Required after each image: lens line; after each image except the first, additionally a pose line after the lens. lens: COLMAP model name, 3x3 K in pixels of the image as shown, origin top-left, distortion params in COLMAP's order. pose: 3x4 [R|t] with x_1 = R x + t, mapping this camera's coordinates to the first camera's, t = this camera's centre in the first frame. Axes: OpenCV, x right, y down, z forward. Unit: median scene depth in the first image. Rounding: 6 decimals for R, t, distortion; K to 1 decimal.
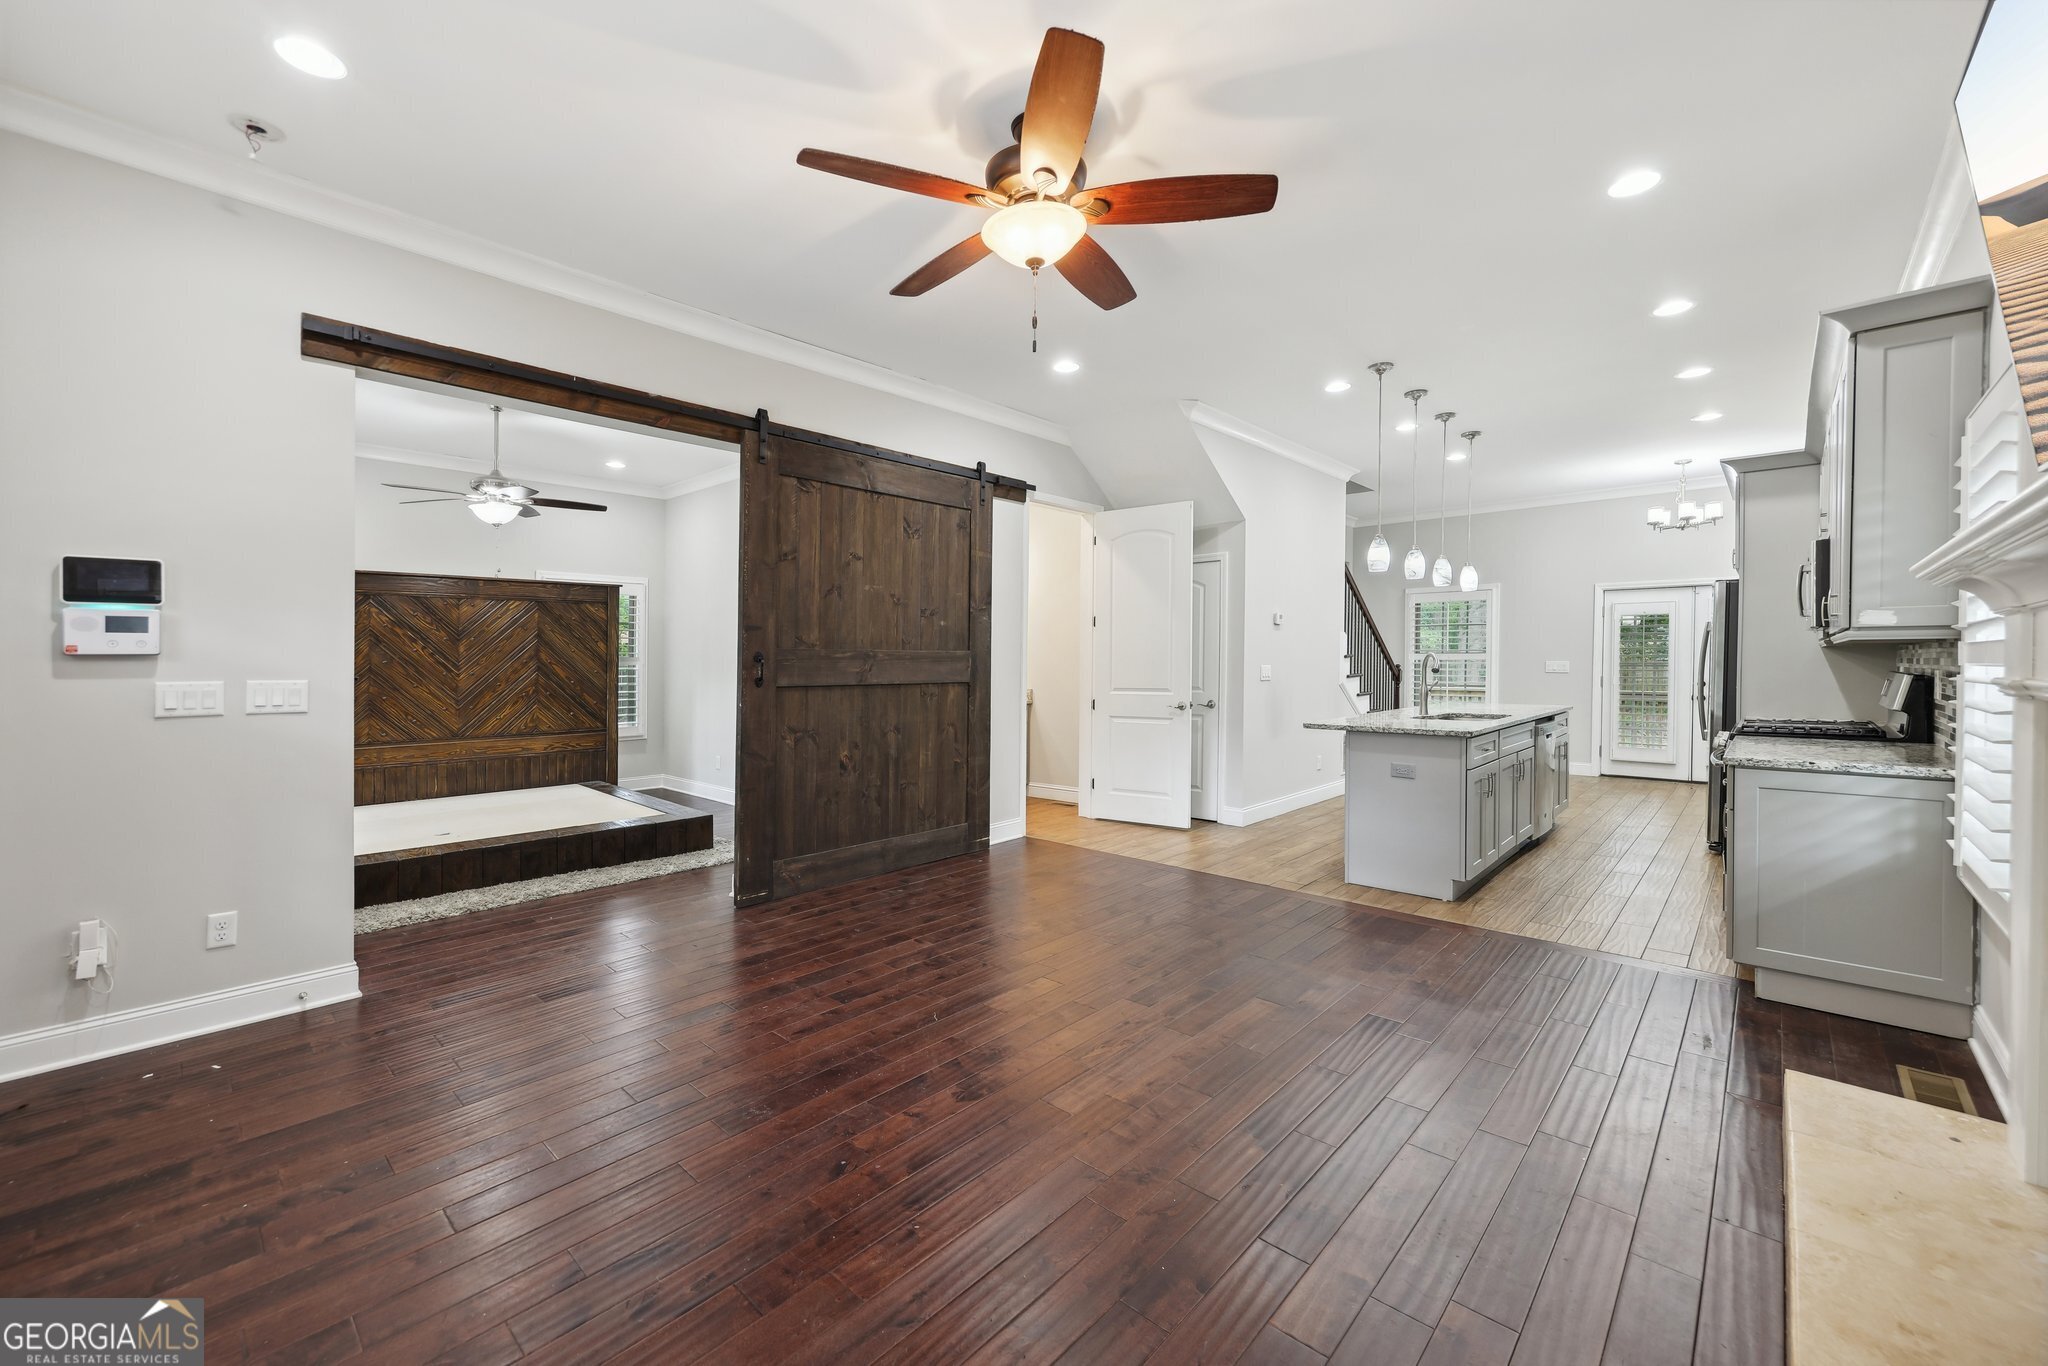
lens RADIAL K [[811.7, 0, 1027.7], [0, 811.7, 674.5], [0, 0, 1]] dist [0.003879, -0.000199]
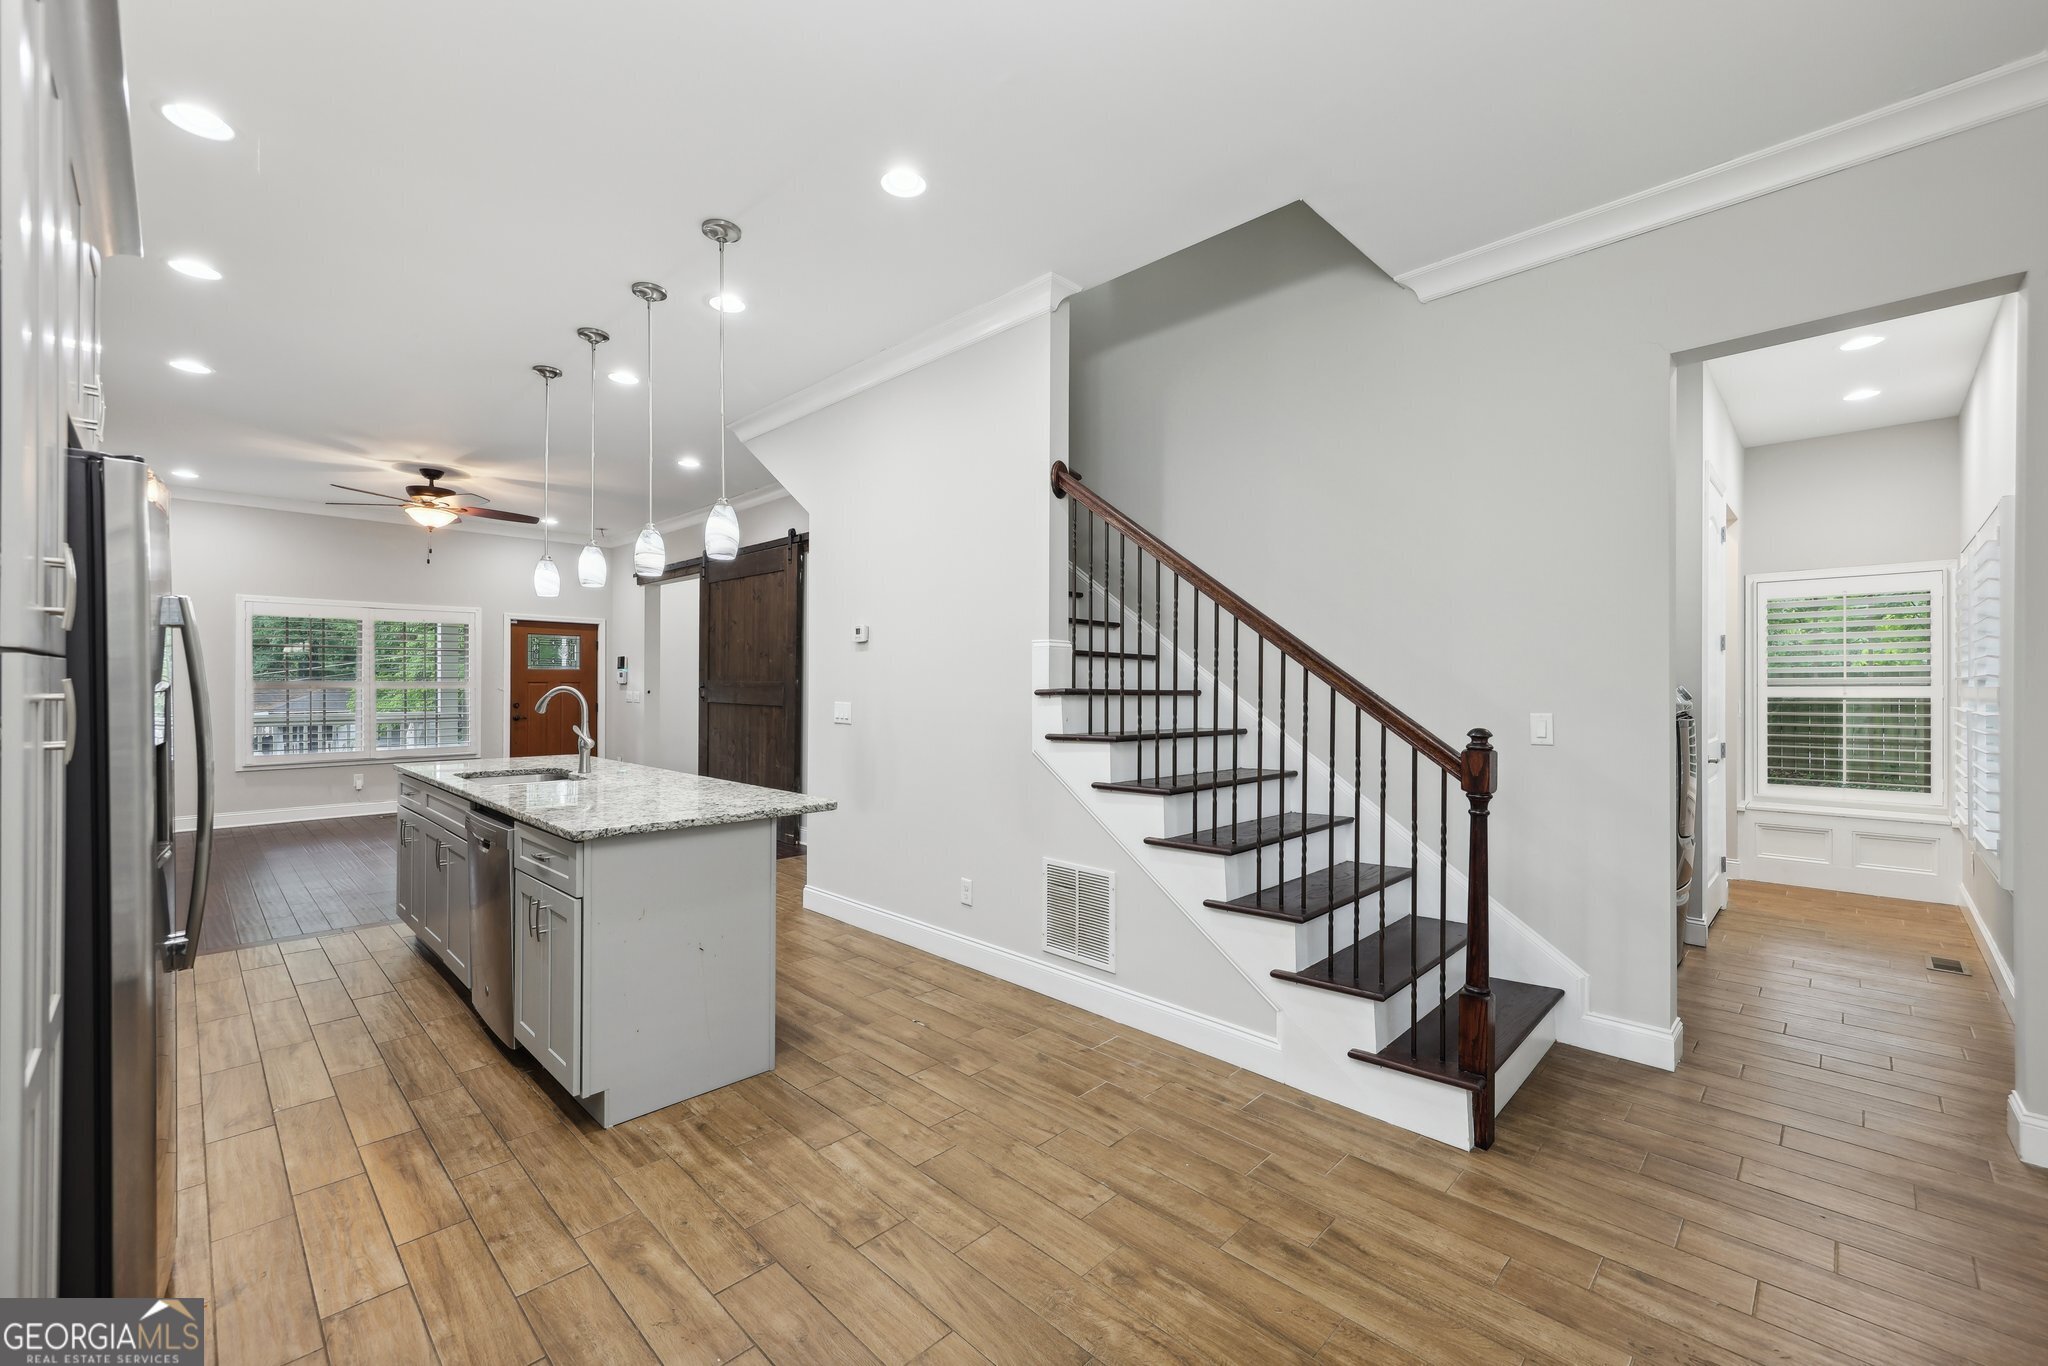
lens RADIAL K [[841.8, 0, 1032.5], [0, 841.8, 678.8], [0, 0, 1]] dist [0.008176, 0.000432]
pose [[-0.033443, 0.000745, -0.999440, 1.468440], [-0.020601, 0.999787, 0.001434, -0.050805], [0.999228, 0.020637, -0.033421, 1.702960]]
